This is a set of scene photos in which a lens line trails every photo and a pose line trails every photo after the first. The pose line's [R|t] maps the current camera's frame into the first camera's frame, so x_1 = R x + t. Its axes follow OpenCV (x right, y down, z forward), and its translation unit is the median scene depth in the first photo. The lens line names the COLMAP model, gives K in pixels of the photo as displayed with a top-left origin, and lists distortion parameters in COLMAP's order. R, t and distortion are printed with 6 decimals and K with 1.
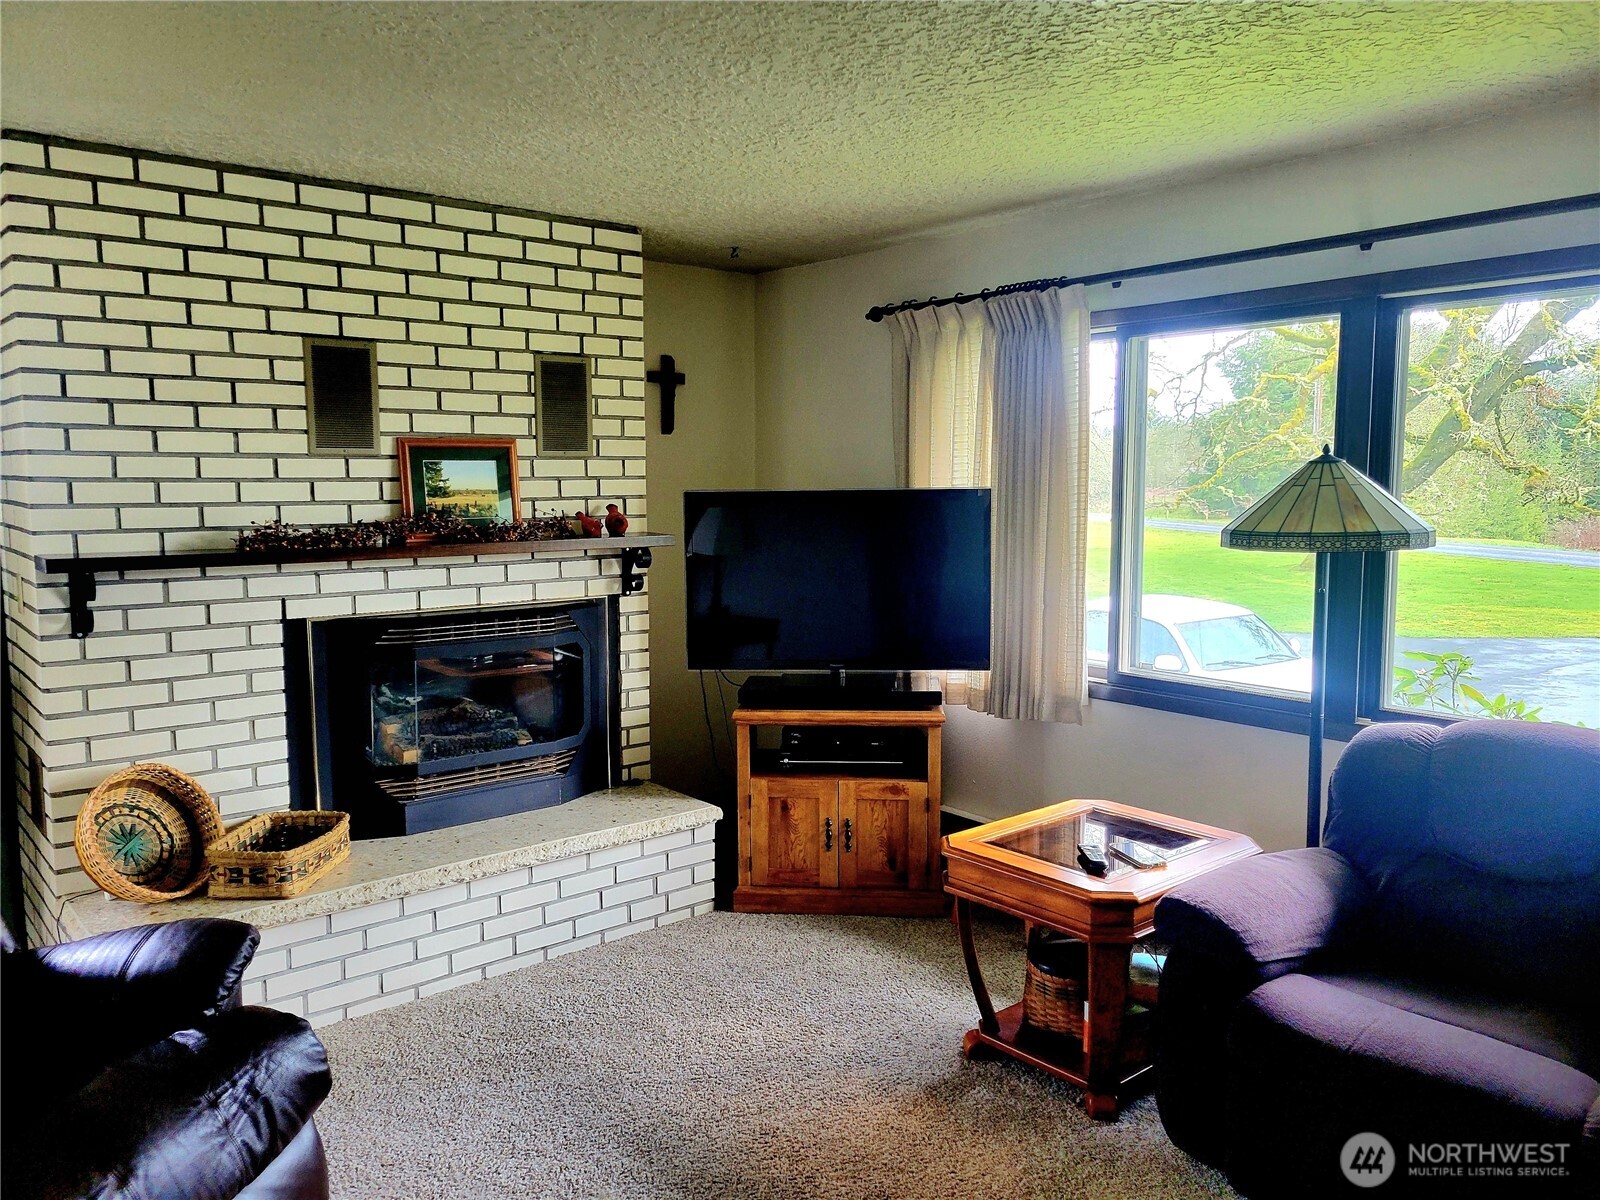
lens RADIAL K [[1209.2, 0, 799.6], [0, 1209.2, 602.7], [0, 0, 1]] dist [0.051011, -0.021428]
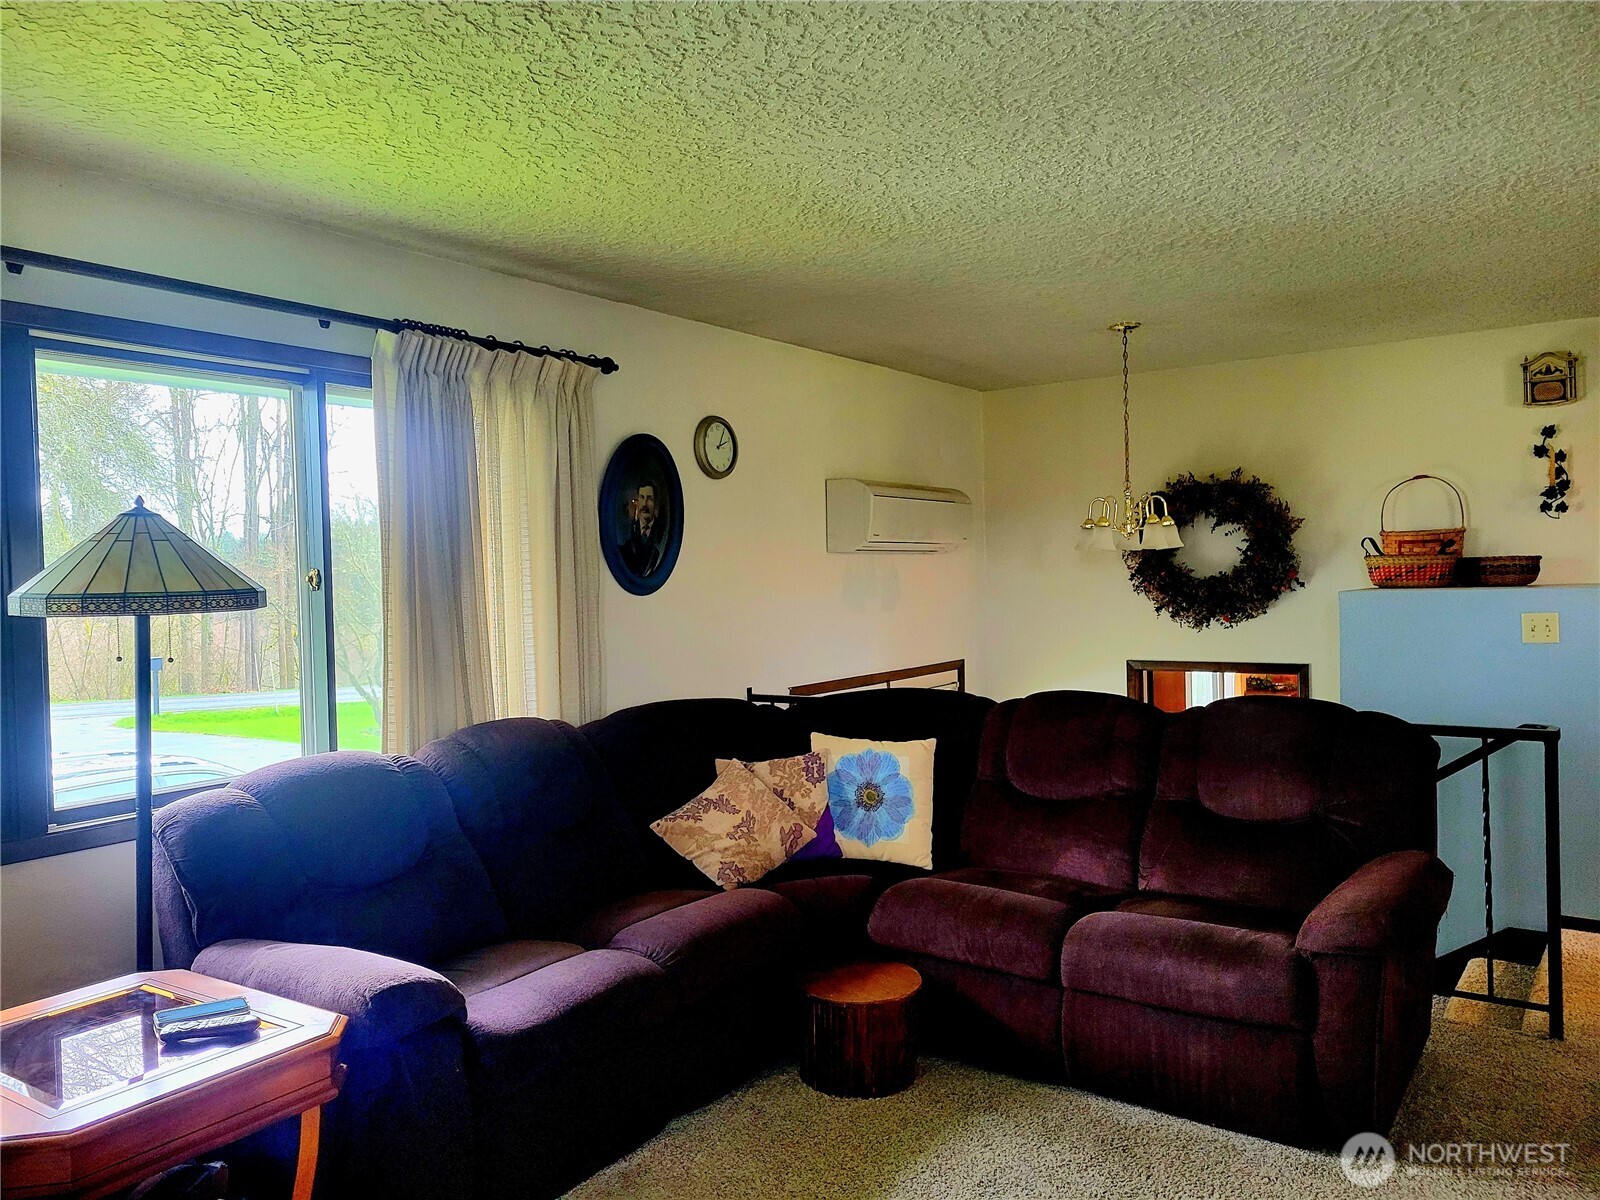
lens RADIAL K [[1209.2, 0, 800.7], [0, 1209.2, 603.3], [0, 0, 1]] dist [0.051011, -0.021428]
pose [[-0.245587, -0.009956, 0.969323, -0.559893], [0.084258, 0.995944, 0.031577, -0.037030], [-0.965706, 0.089428, -0.243752, 0.743226]]
